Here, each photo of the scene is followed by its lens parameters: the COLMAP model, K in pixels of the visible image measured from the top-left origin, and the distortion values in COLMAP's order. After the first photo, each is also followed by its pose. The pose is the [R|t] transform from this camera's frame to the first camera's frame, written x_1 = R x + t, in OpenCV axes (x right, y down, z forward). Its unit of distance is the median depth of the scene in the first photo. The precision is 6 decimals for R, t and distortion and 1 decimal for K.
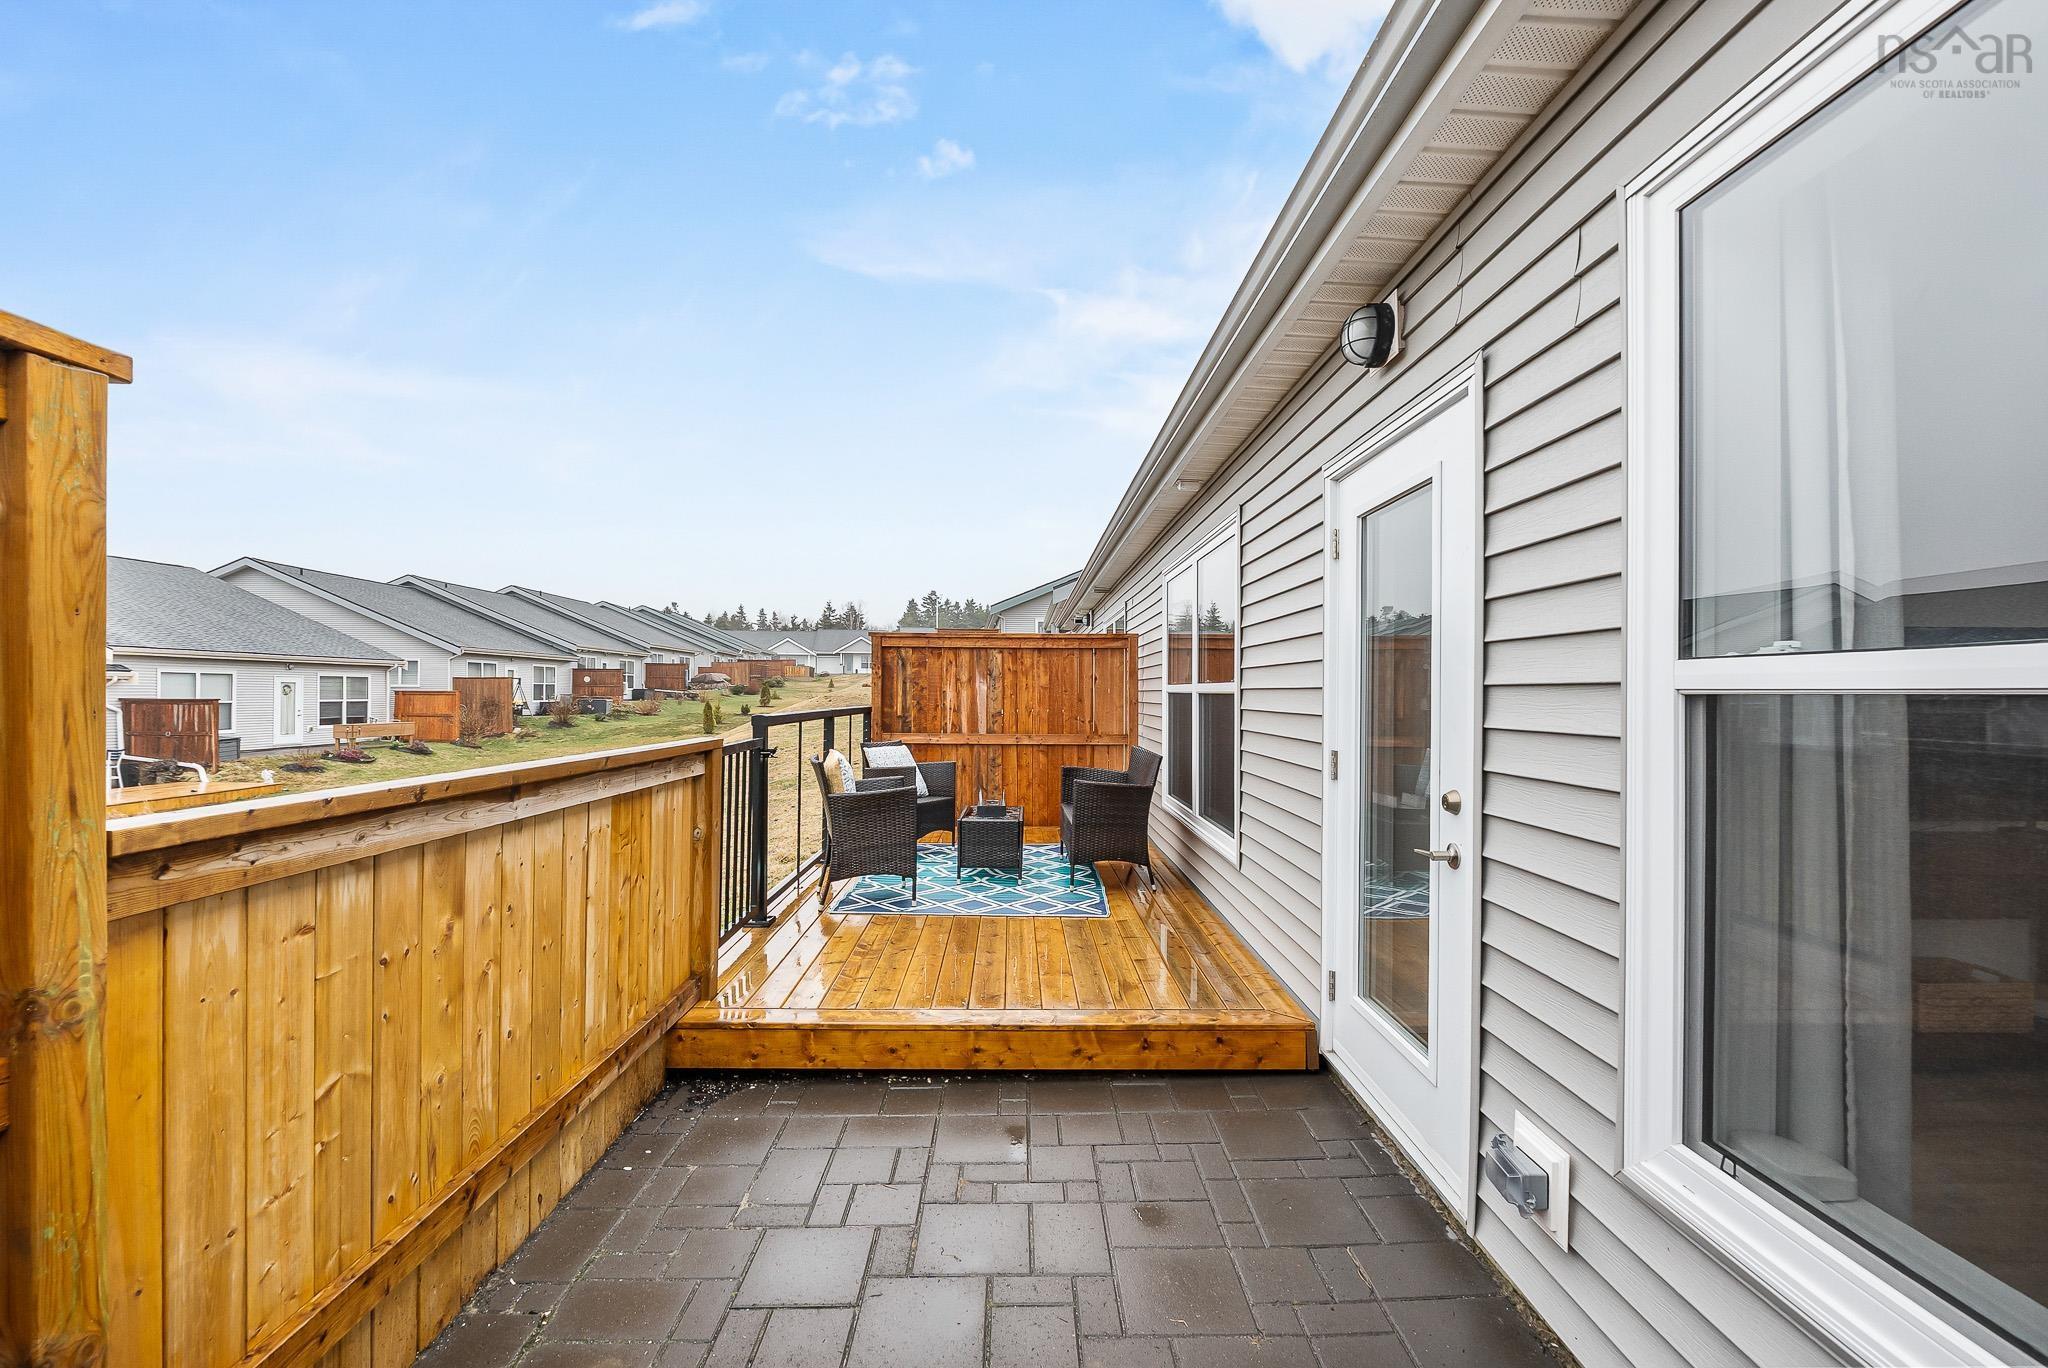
lens RADIAL K [[880.4, 0, 1027.3], [0, 880.4, 687.2], [0, 0, 1]] dist [-0.000140, -0.000011]
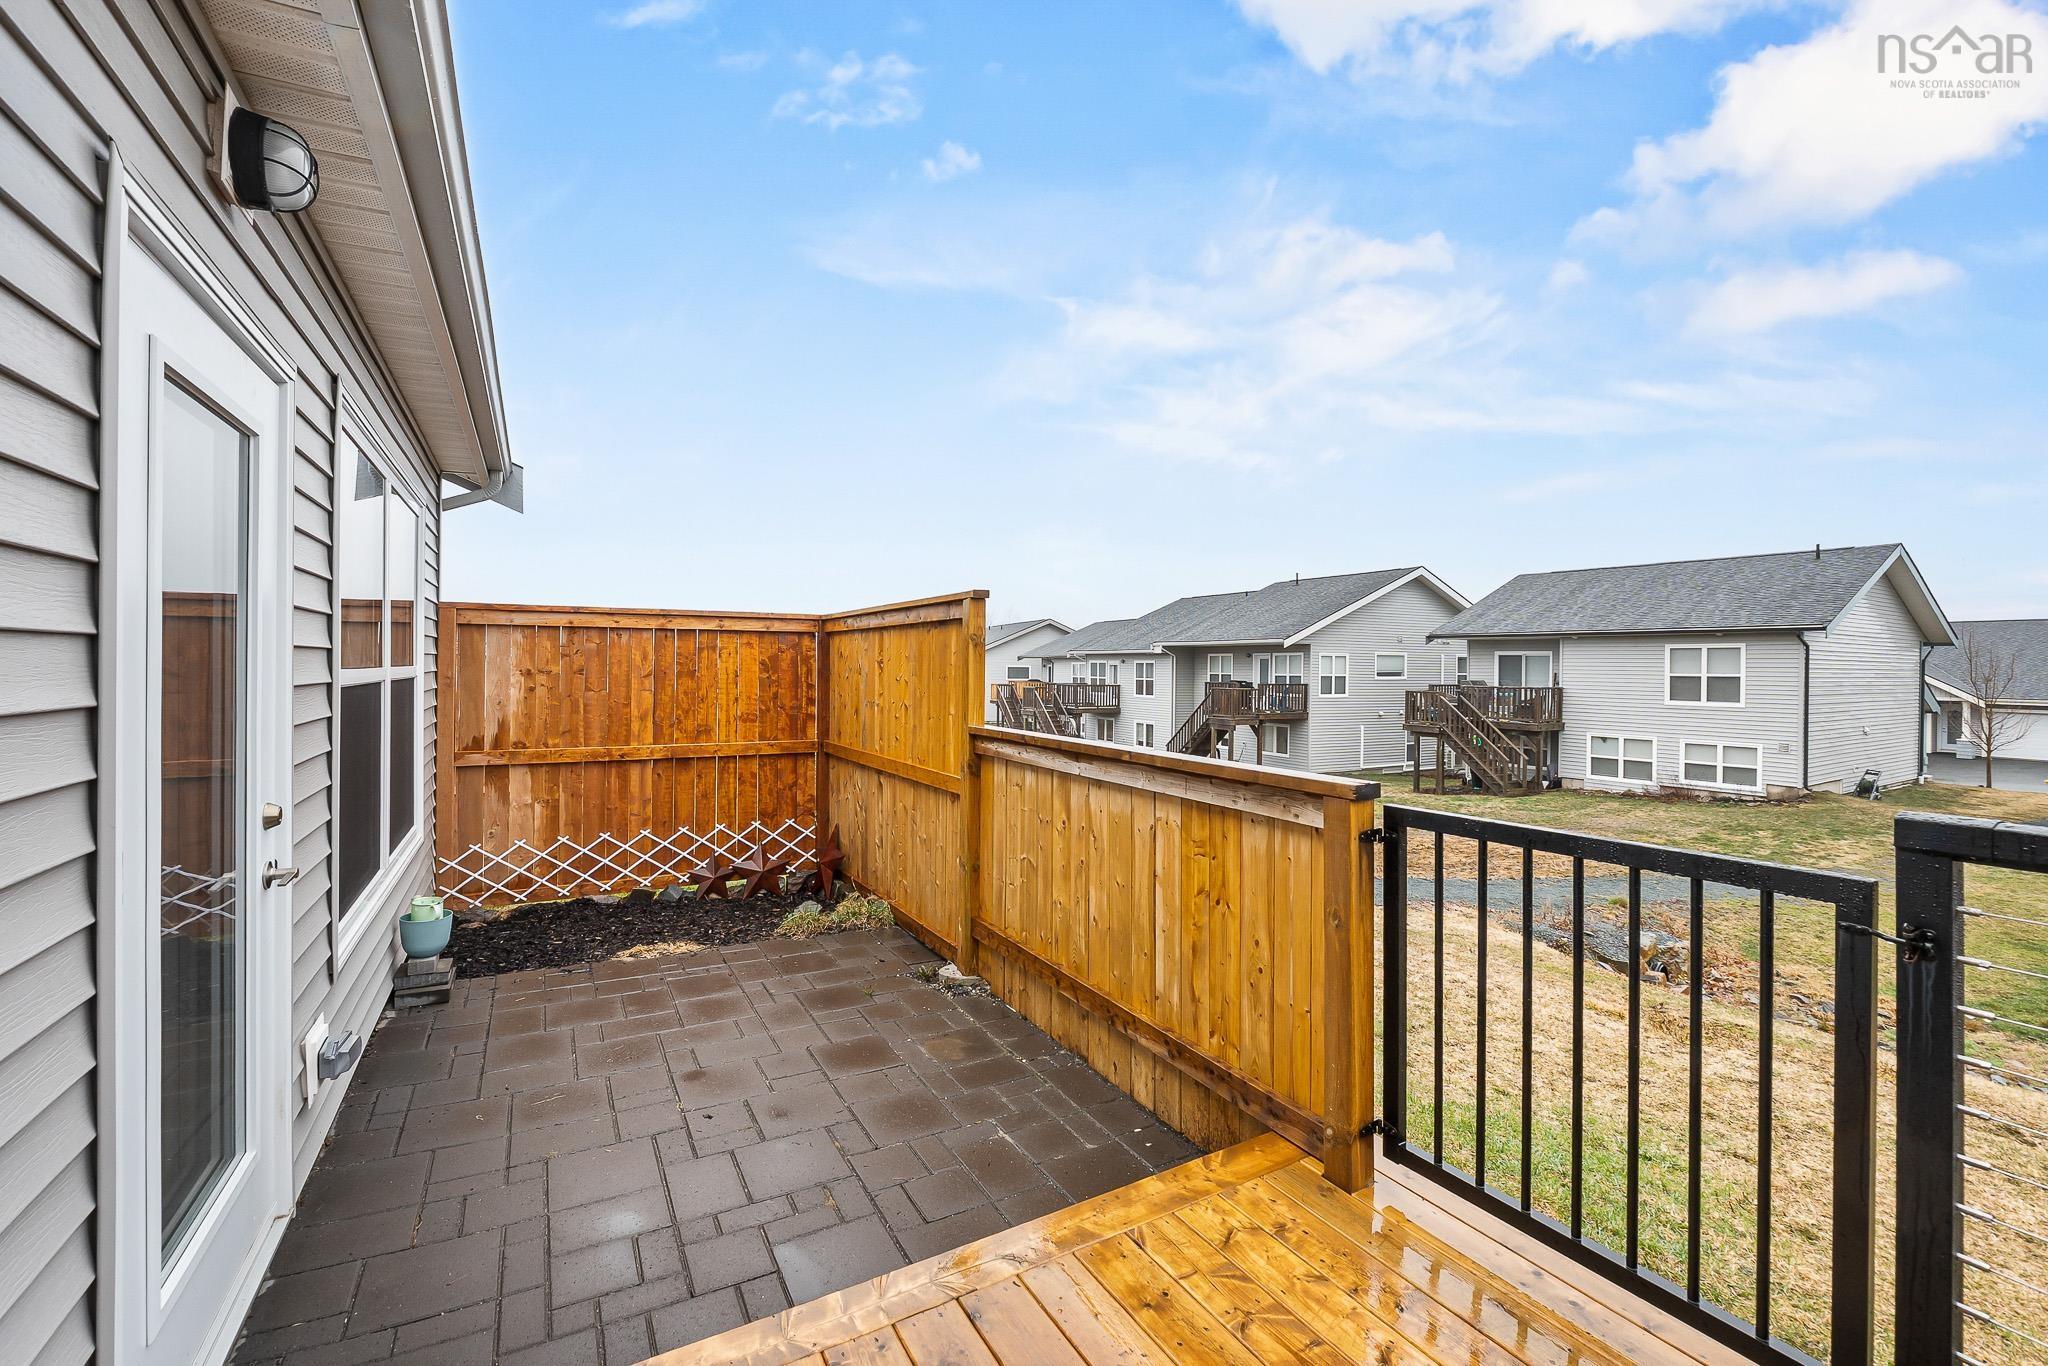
lens RADIAL K [[863.7, 0, 1026.4], [0, 863.7, 667.4], [0, 0, 1]] dist [-0.020210, -0.000187]
pose [[-0.877959, -0.014078, -0.478528, 0.231777], [-0.012494, 0.999901, -0.006493, -0.027596], [0.478572, 0.000278, -0.878048, 2.285437]]
